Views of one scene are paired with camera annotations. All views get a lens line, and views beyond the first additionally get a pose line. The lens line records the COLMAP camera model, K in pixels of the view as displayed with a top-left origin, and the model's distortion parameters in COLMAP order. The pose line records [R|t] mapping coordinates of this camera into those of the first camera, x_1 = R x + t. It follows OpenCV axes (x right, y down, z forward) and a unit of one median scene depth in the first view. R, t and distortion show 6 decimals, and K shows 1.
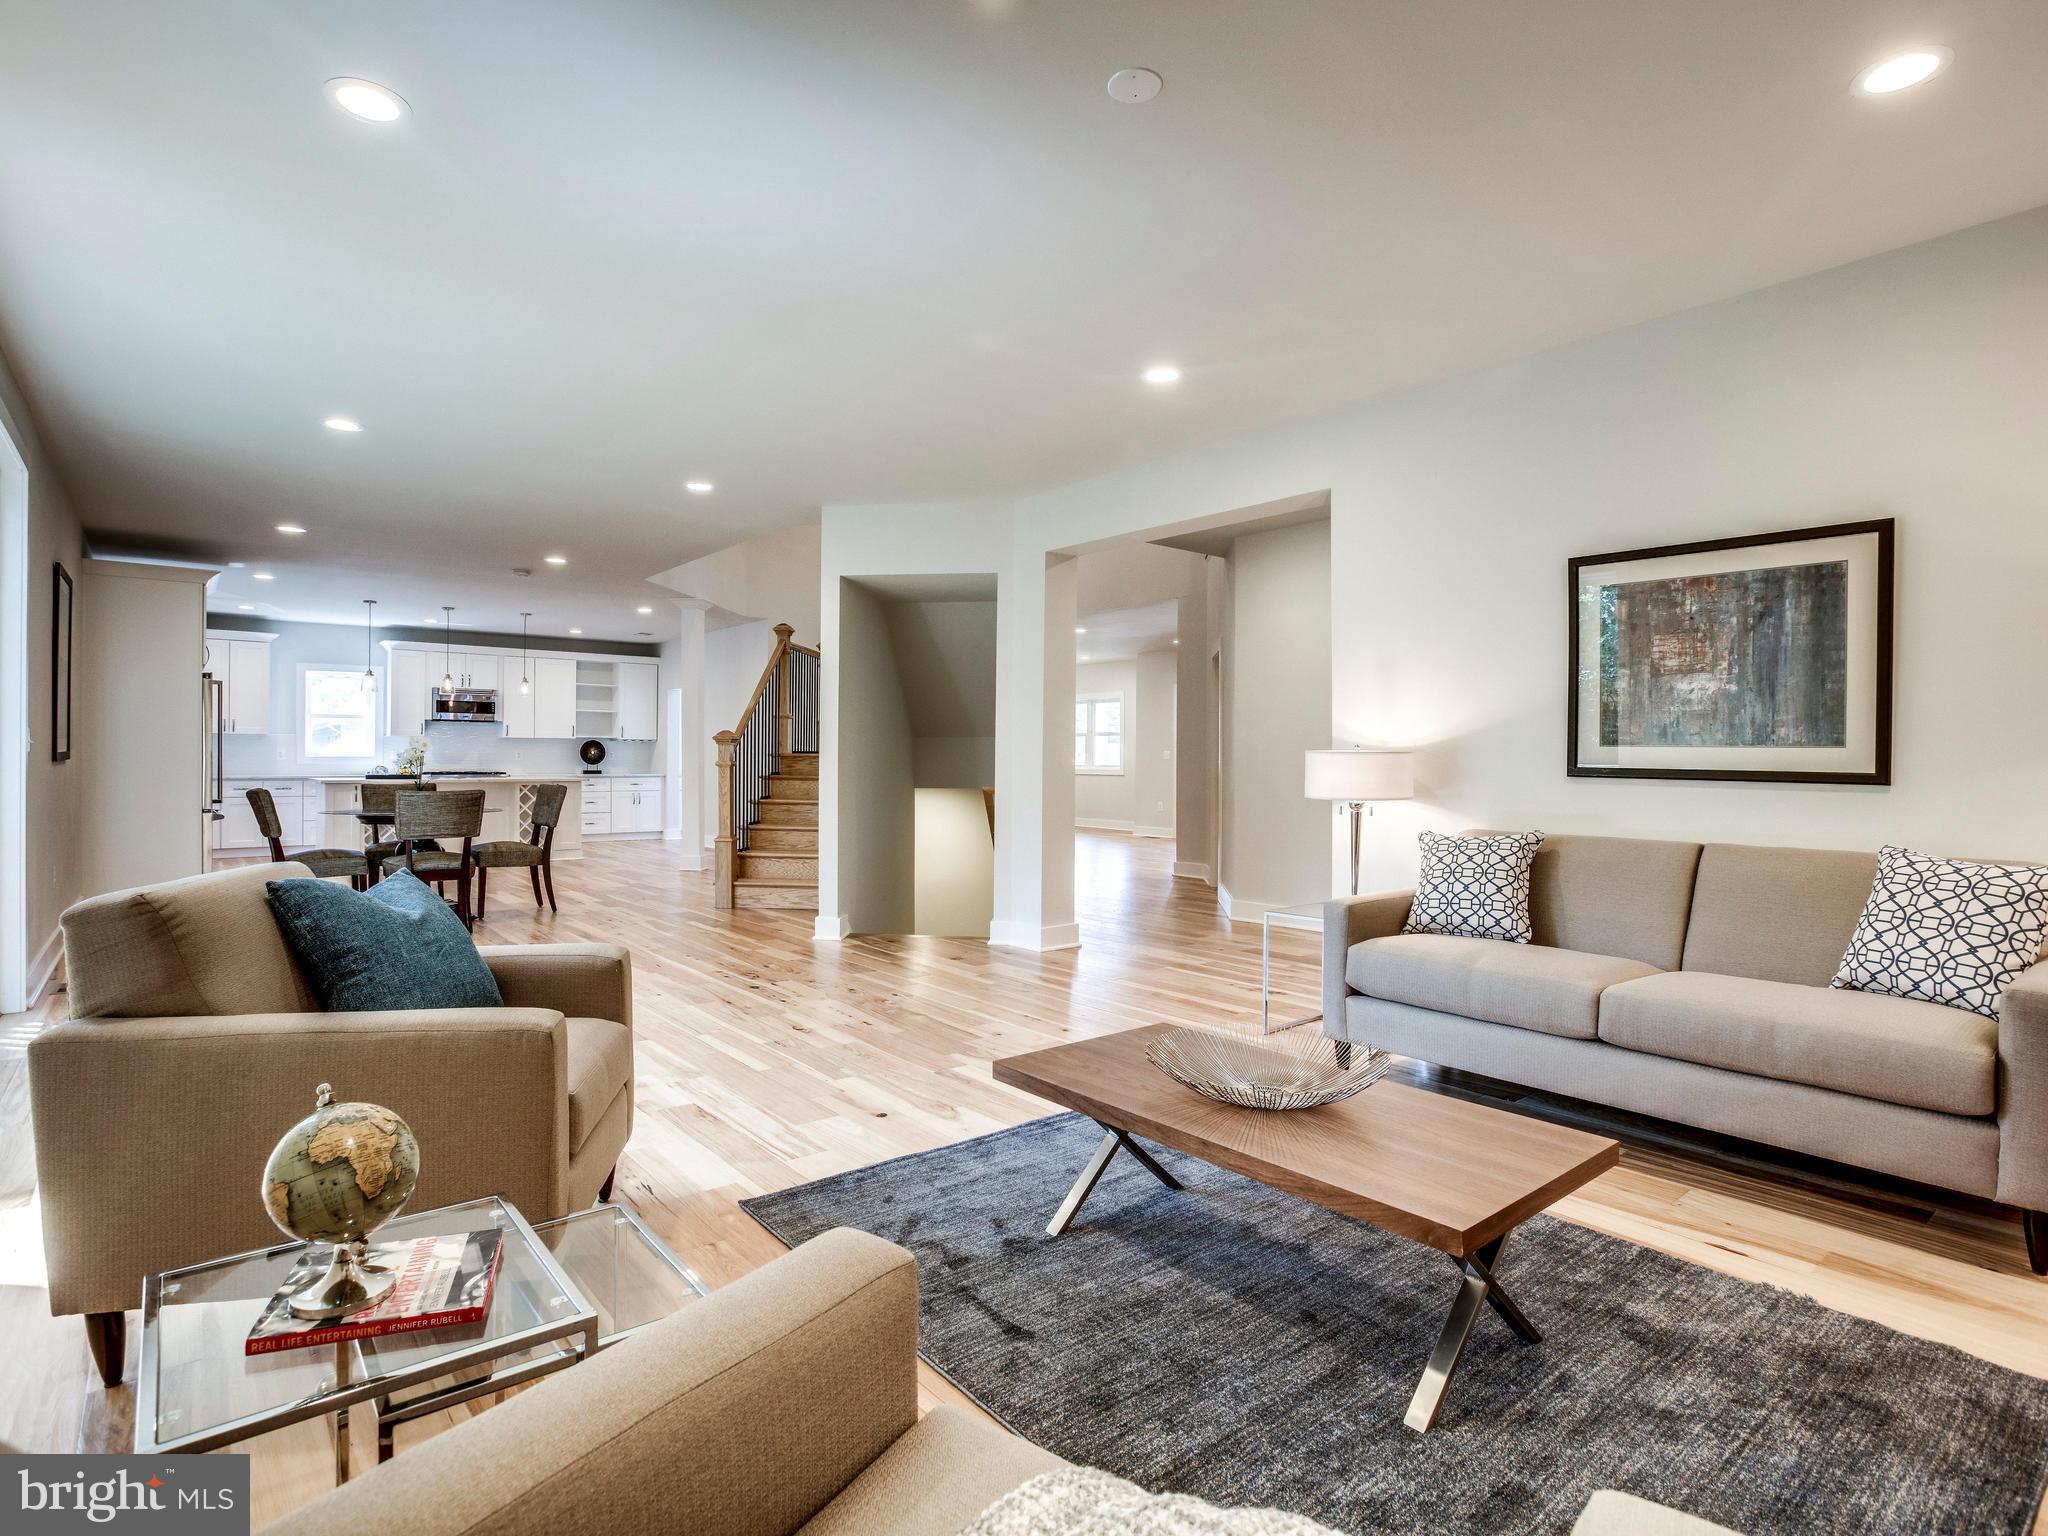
lens RADIAL K [[1054.7, 0, 1028.5], [0, 1054.7, 762.9], [0, 0, 1]] dist [-0.025417, 0.000029]
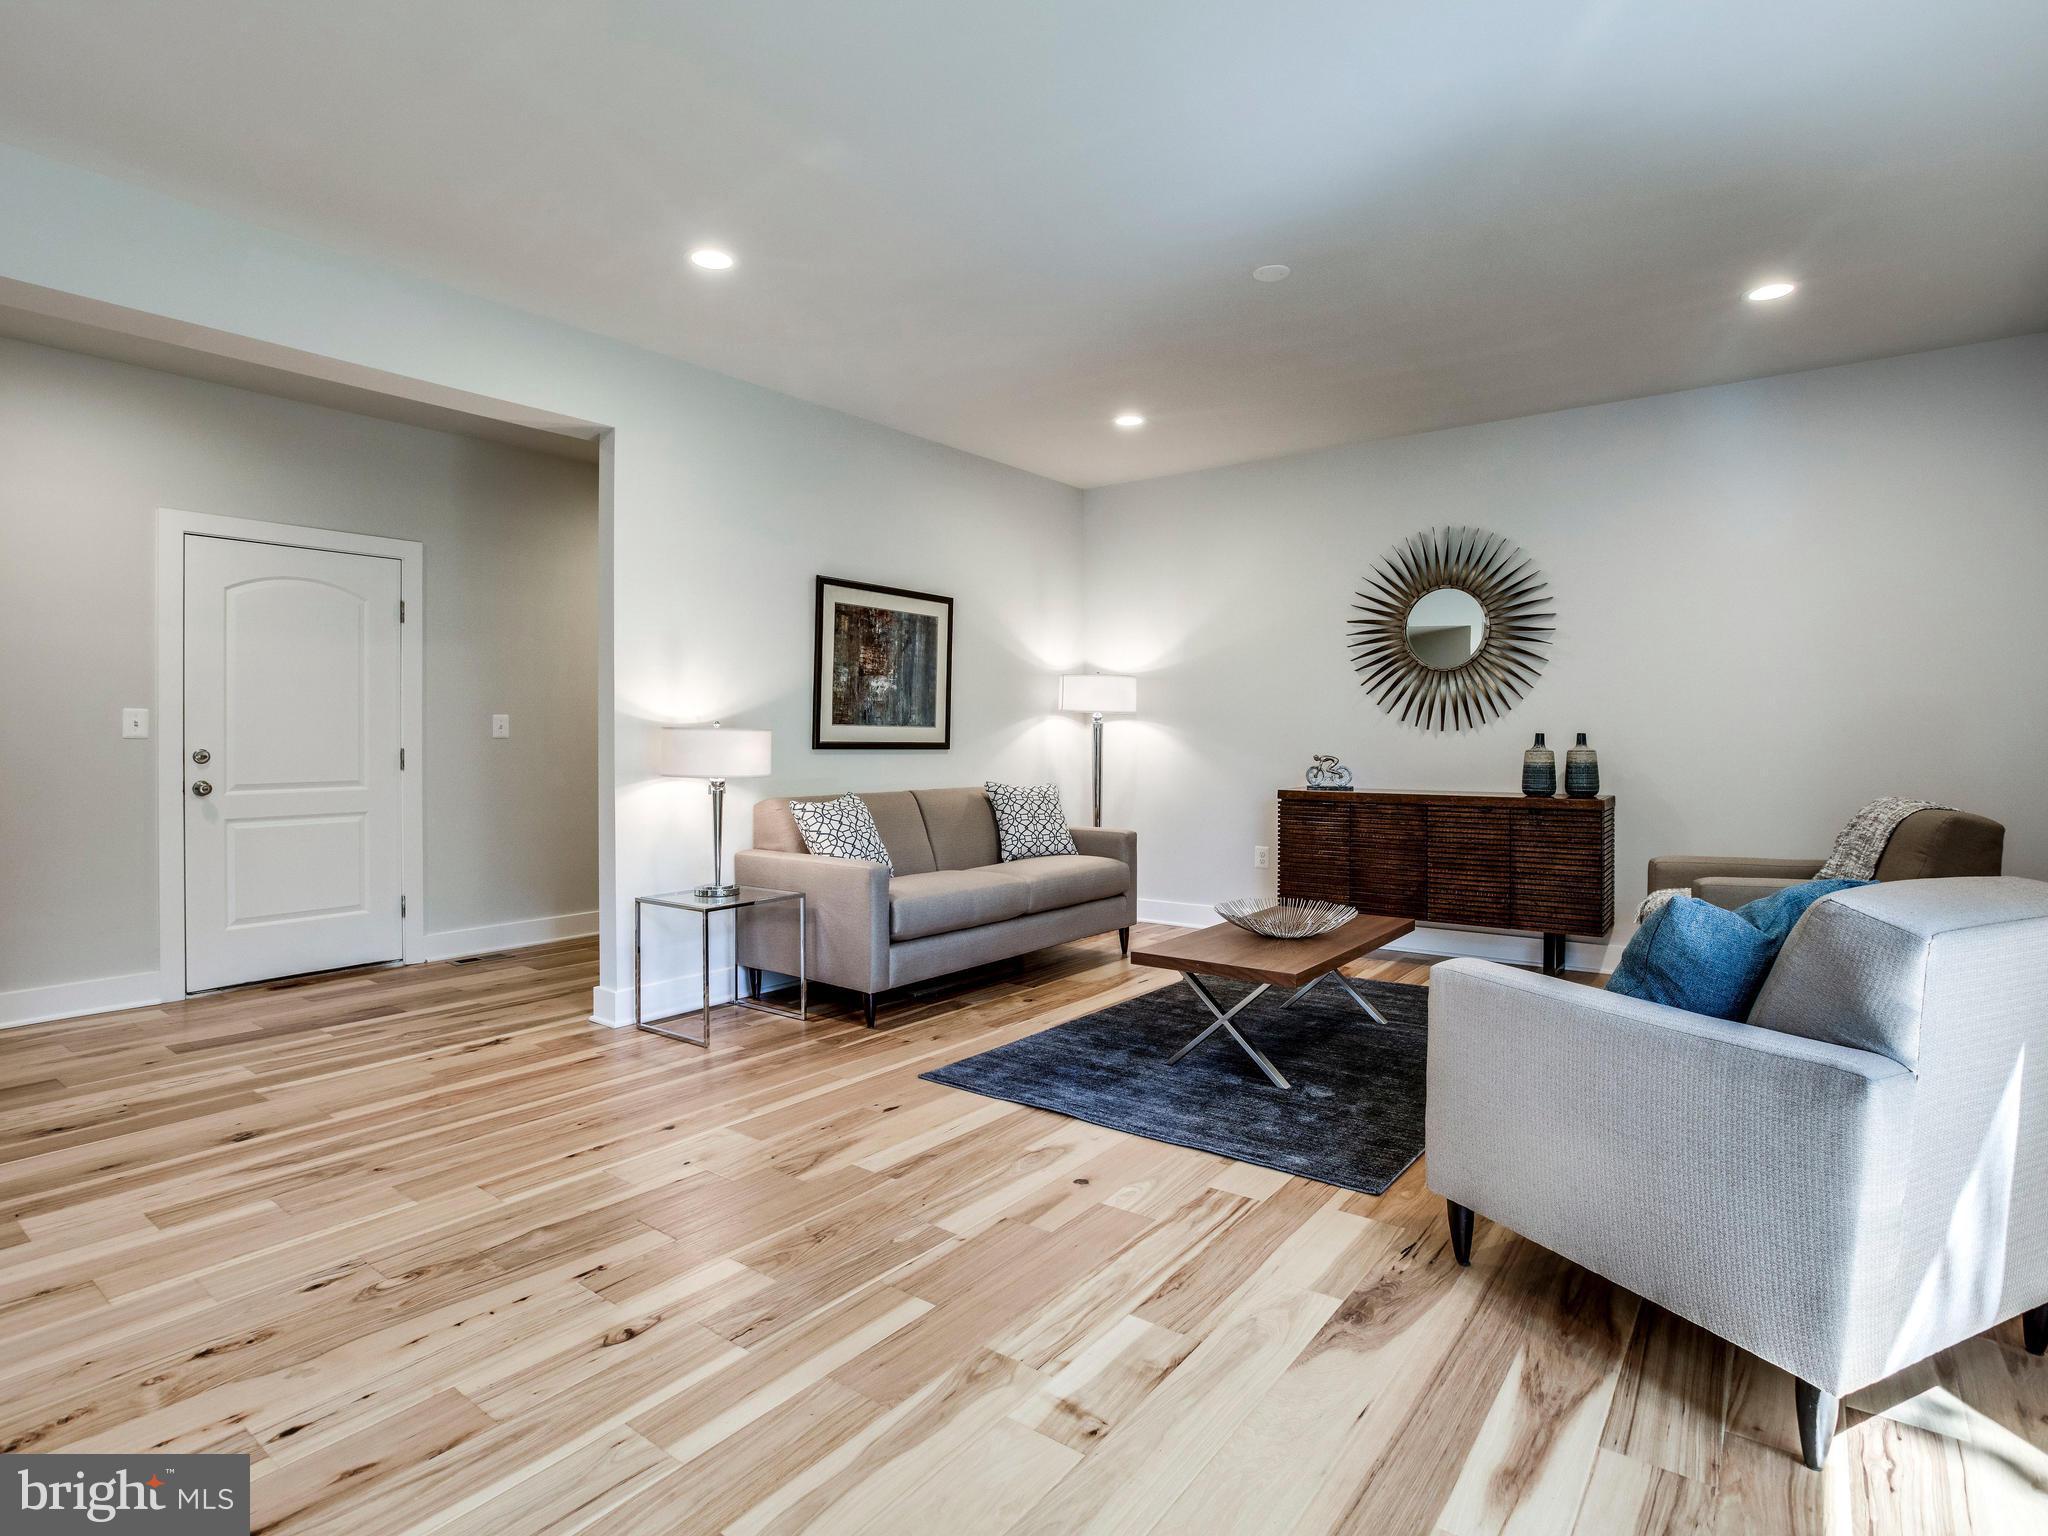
lens RADIAL K [[1054.7, 0, 1027.8], [0, 1054.7, 769.9], [0, 0, 1]] dist [-0.025417, 0.000029]
pose [[-0.229579, -0.035147, 0.972655, -0.830490], [0.004829, 0.999294, 0.037250, -0.008376], [-0.973278, 0.013248, -0.229247, 1.126713]]
